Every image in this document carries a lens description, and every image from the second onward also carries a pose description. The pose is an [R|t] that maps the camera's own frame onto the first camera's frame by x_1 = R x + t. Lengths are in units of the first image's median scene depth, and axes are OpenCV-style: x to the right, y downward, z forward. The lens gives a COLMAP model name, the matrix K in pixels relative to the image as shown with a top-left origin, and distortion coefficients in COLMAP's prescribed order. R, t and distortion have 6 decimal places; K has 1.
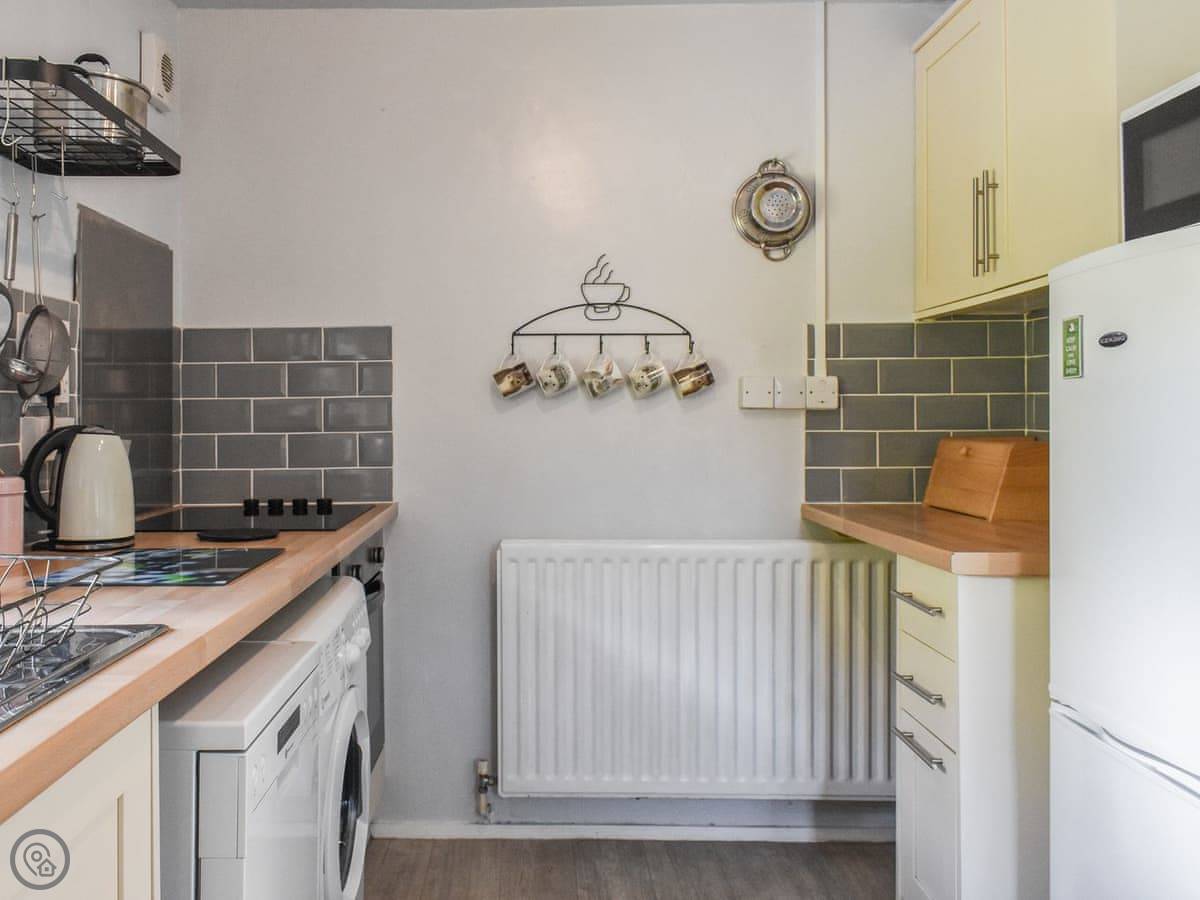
lens RADIAL K [[1118.4, 0, 431.9], [0, 1118.4, 384.8], [0, 0, 1]] dist [0.041534, -0.000994]
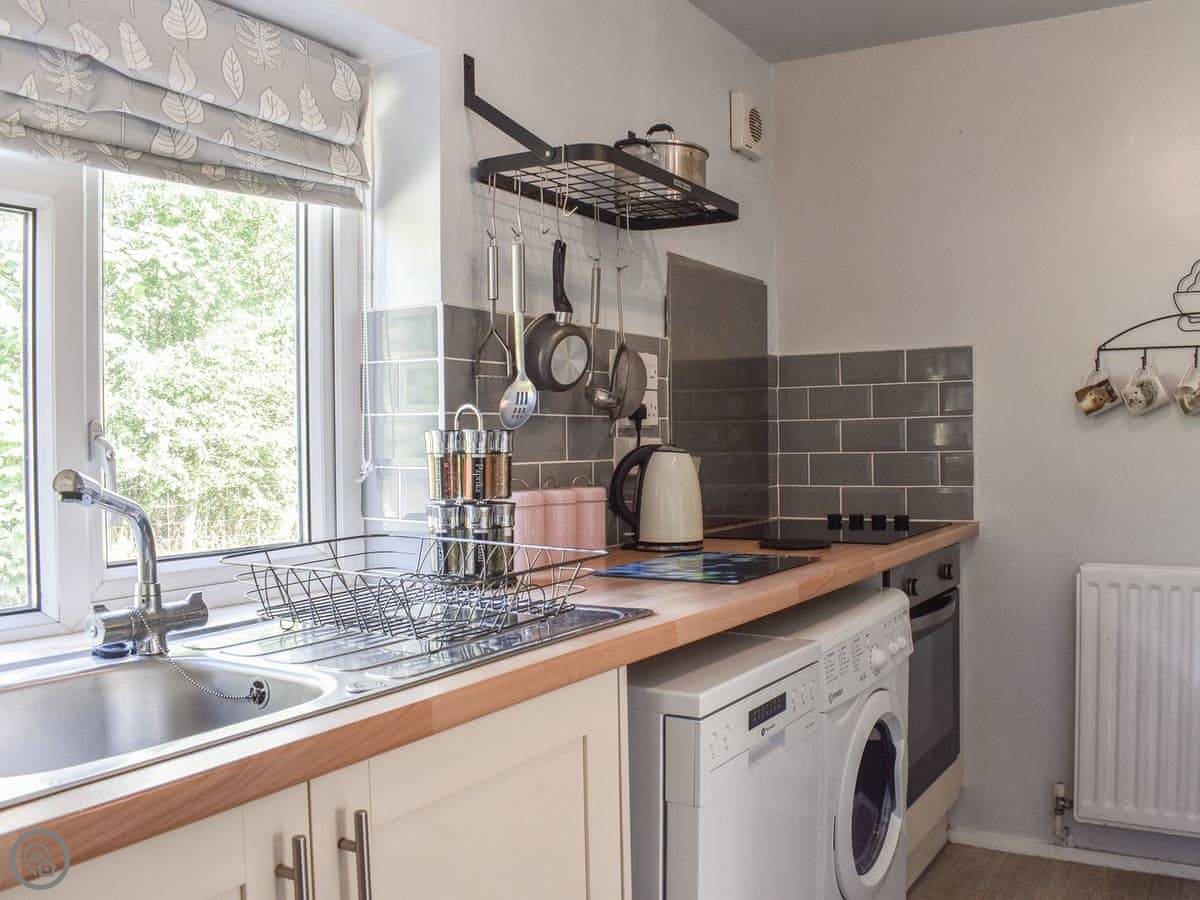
lens RADIAL K [[1074.7, 0, 565.8], [0, 1074.7, 431.5], [0, 0, 1]] dist [-0.038330, 0.007265]
pose [[0.881097, -0.005878, -0.472899, 0.108482], [0.016707, 0.999686, 0.018702, 0.000277], [0.472640, -0.024379, 0.880918, -0.021905]]
